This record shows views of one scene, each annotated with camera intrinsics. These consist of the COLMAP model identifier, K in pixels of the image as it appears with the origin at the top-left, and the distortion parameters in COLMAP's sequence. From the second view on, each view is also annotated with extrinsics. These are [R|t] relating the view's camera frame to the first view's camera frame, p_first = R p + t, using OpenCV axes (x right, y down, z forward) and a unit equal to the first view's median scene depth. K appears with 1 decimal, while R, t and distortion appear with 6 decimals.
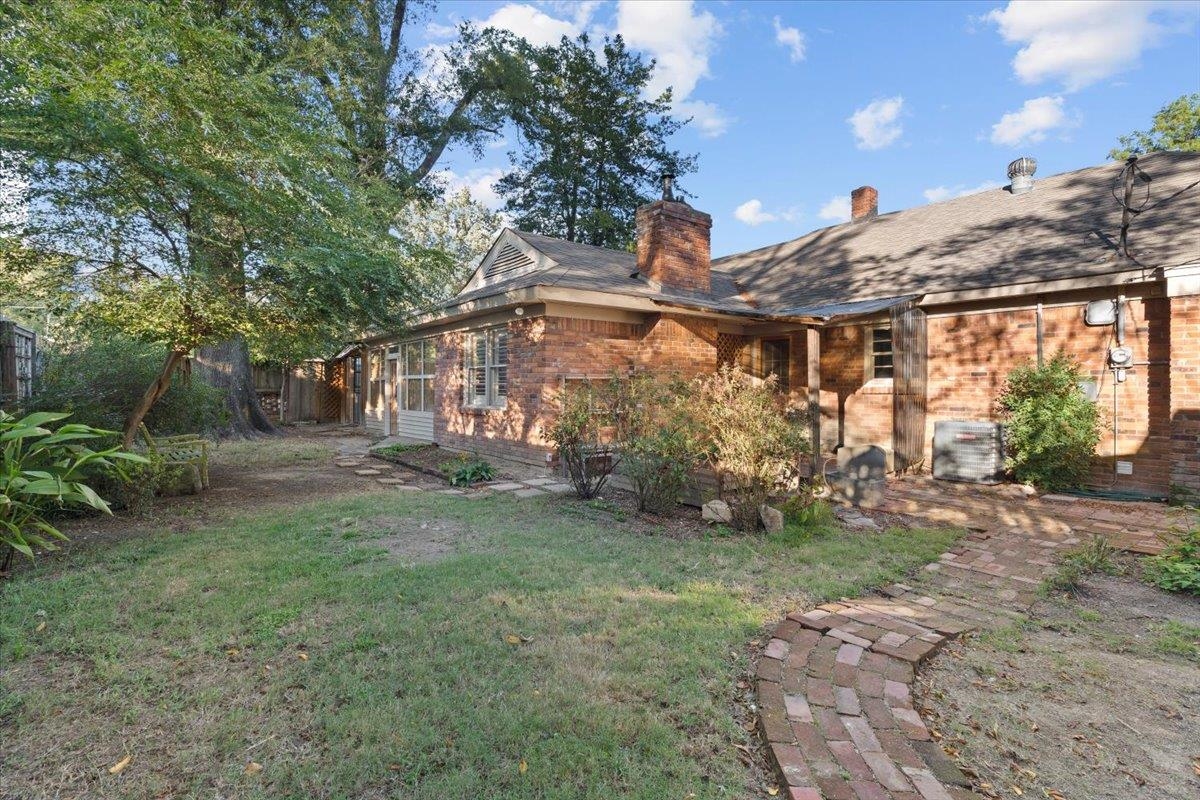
lens RADIAL K [[545.3, 0, 599.6], [0, 545.3, 392.4], [0, 0, 1]] dist [0.001489, -0.000387]
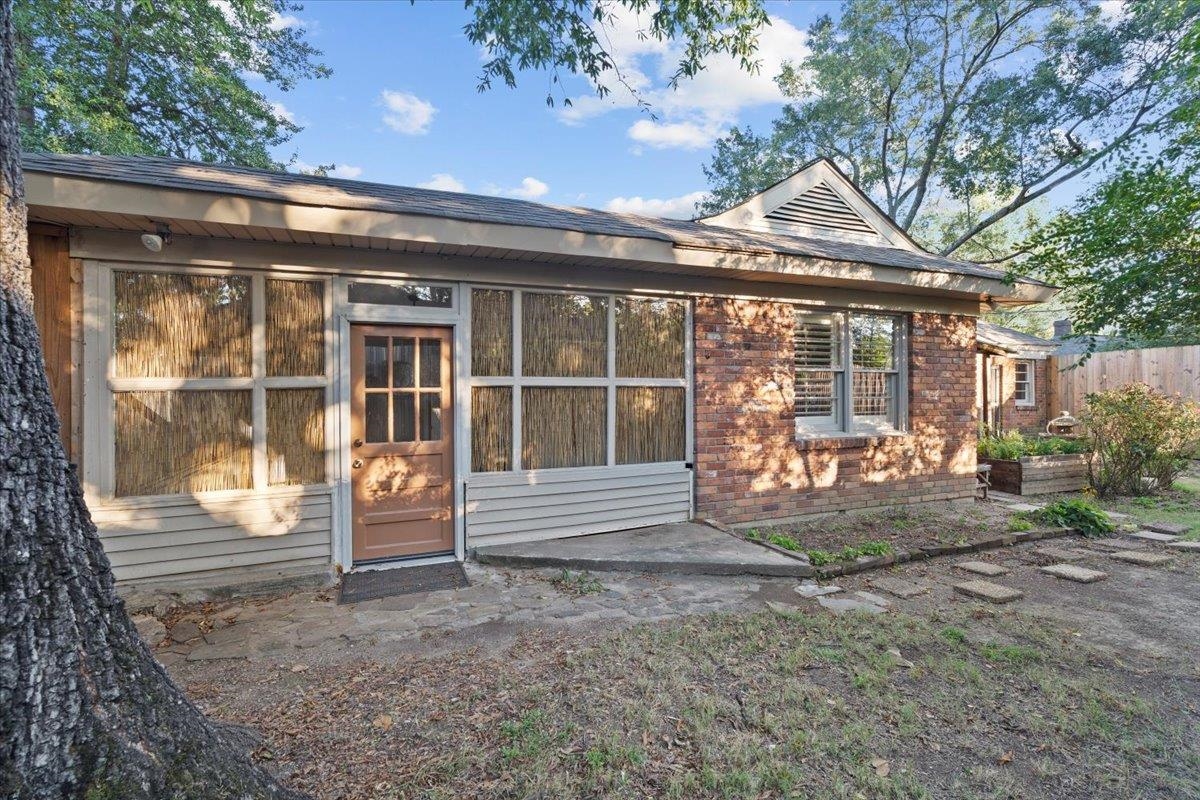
lens RADIAL K [[545.3, 0, 599.8], [0, 545.3, 397.7], [0, 0, 1]] dist [0.001489, -0.000387]
pose [[0.278001, -0.004495, 0.960570, -0.984476], [0.015694, 0.999877, 0.000137, -0.023448], [-0.960453, 0.015037, 0.278037, 1.214504]]
